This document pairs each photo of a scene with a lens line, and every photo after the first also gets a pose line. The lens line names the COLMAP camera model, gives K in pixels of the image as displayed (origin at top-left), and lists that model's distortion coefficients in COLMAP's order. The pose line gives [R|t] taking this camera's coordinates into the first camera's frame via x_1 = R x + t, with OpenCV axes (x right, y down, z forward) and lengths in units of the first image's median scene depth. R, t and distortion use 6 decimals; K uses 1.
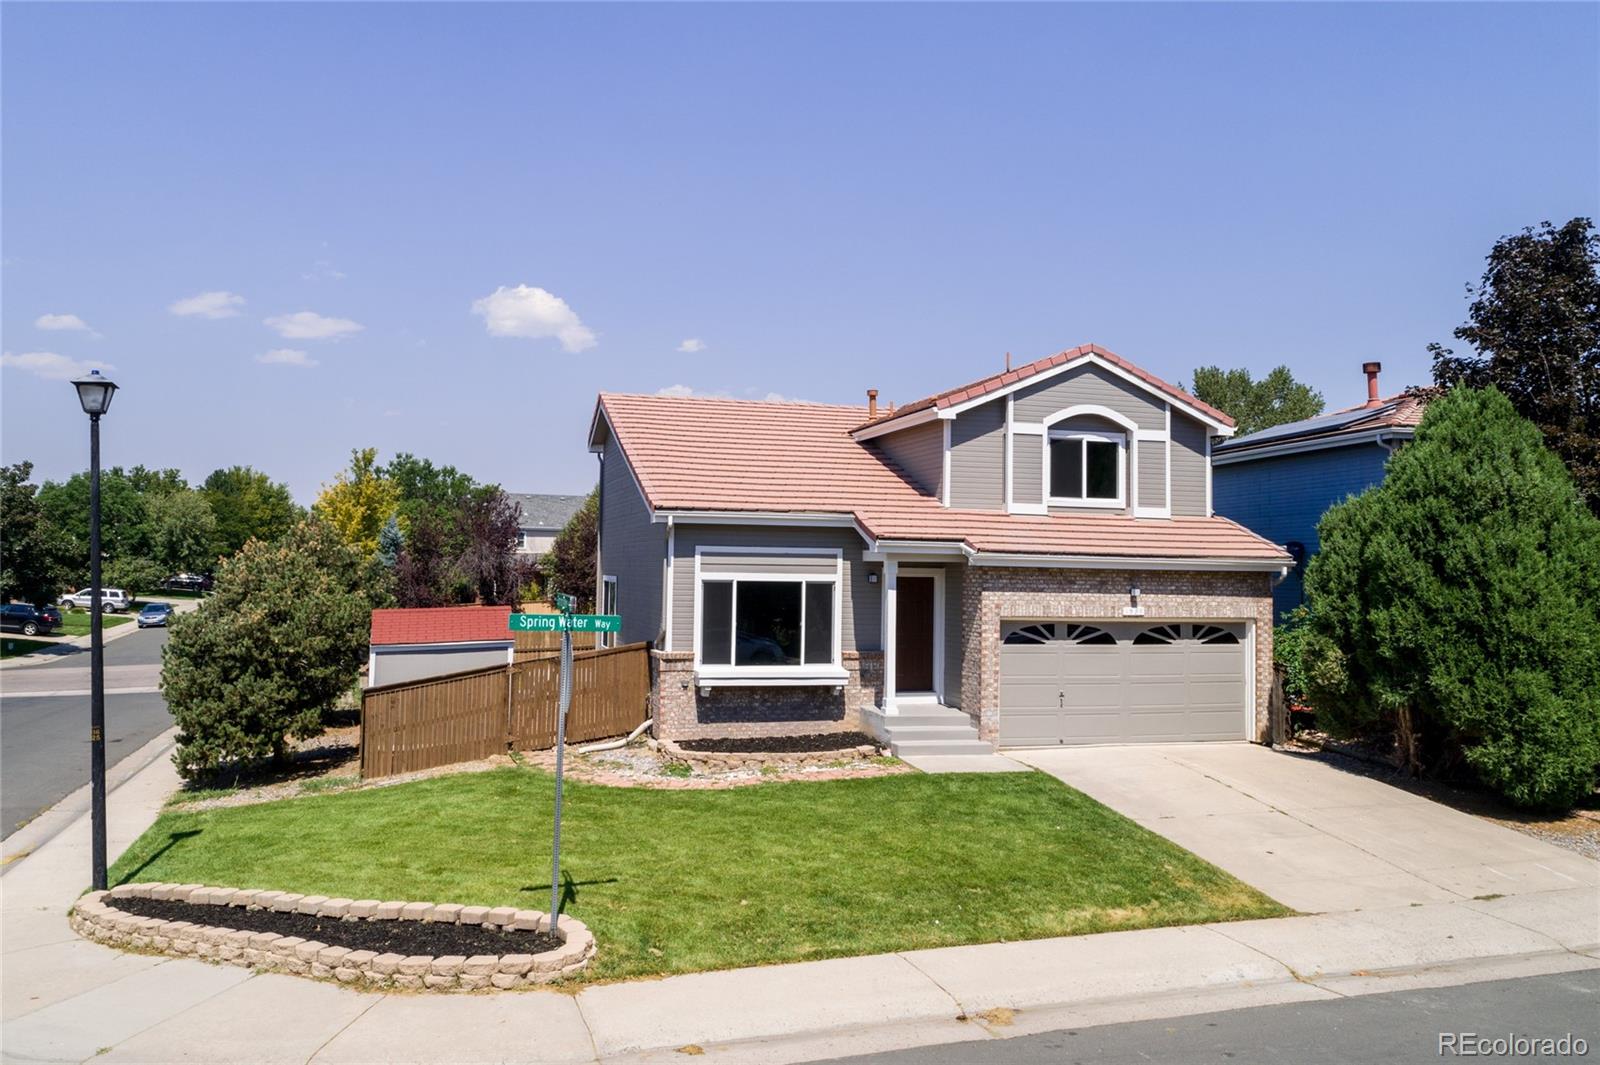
lens RADIAL K [[1218.9, 0, 755.4], [0, 1218.9, 505.9], [0, 0, 1]] dist [0.002947, 0.002212]
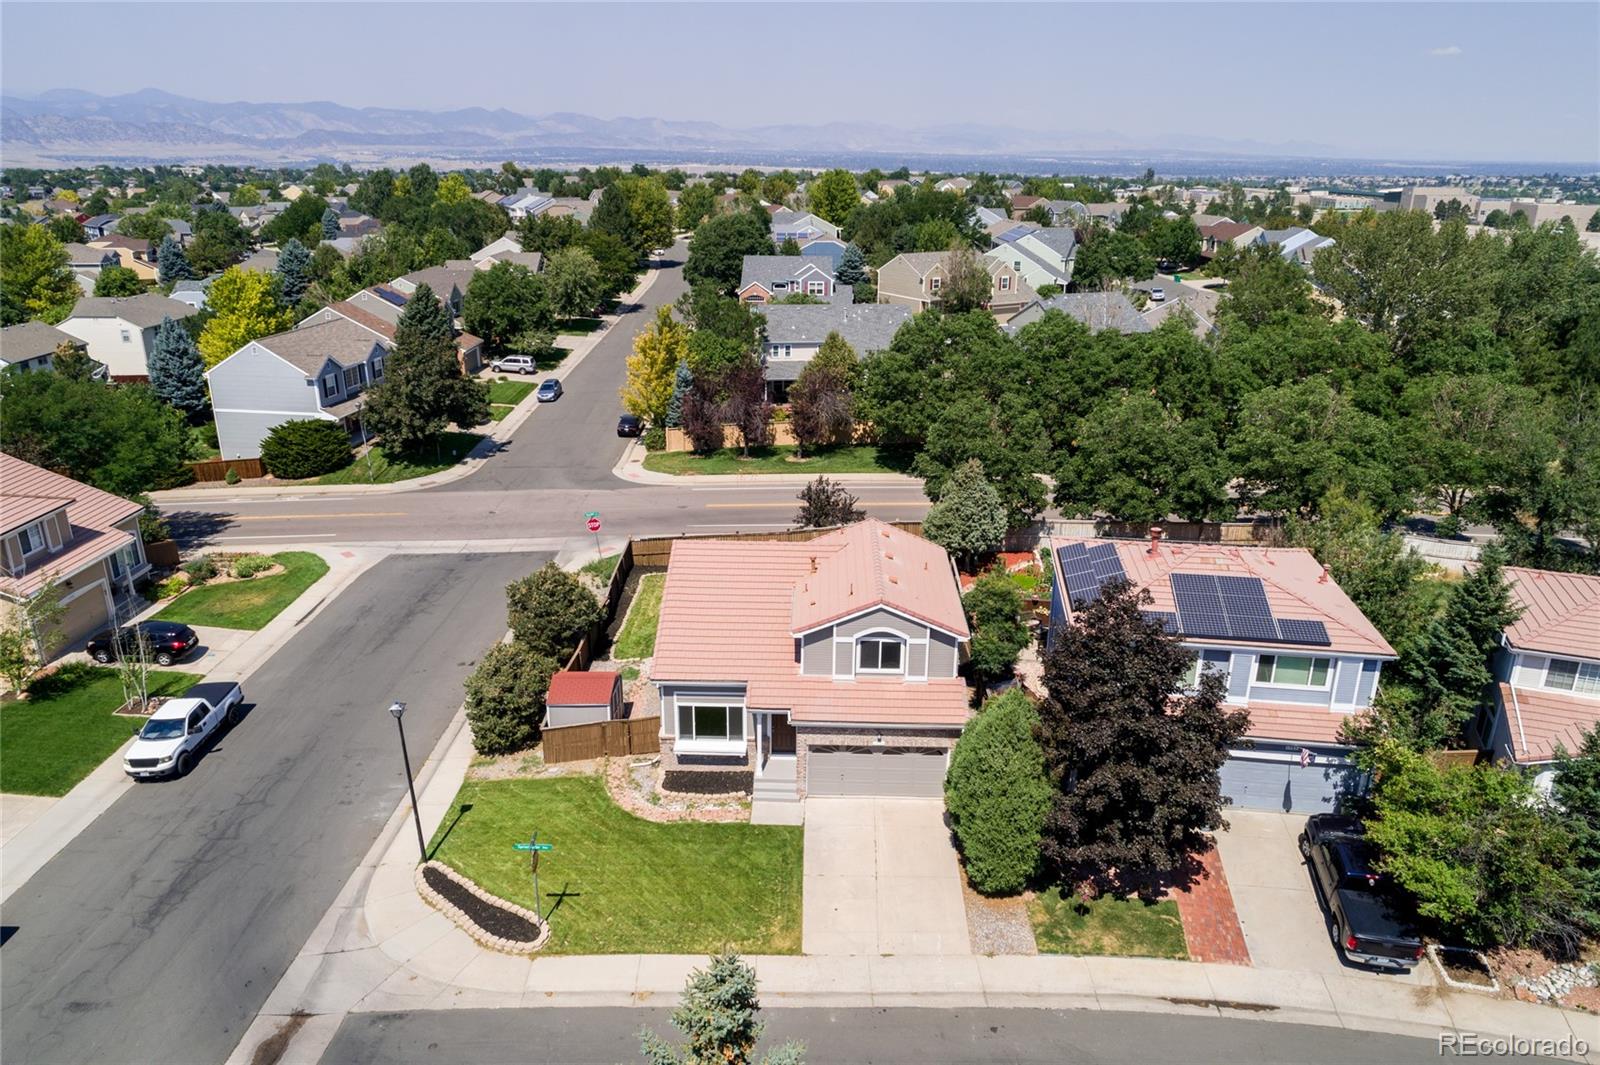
lens RADIAL K [[1115.5, 0, 797.9], [0, 1115.5, 532.8], [0, 0, 1]] dist [0.004045, 0.002364]
pose [[0.956096, 0.088477, -0.279380, 0.674379], [0.024247, 0.926184, 0.376291, -0.946299], [0.292050, -0.366544, 0.883375, -0.552008]]
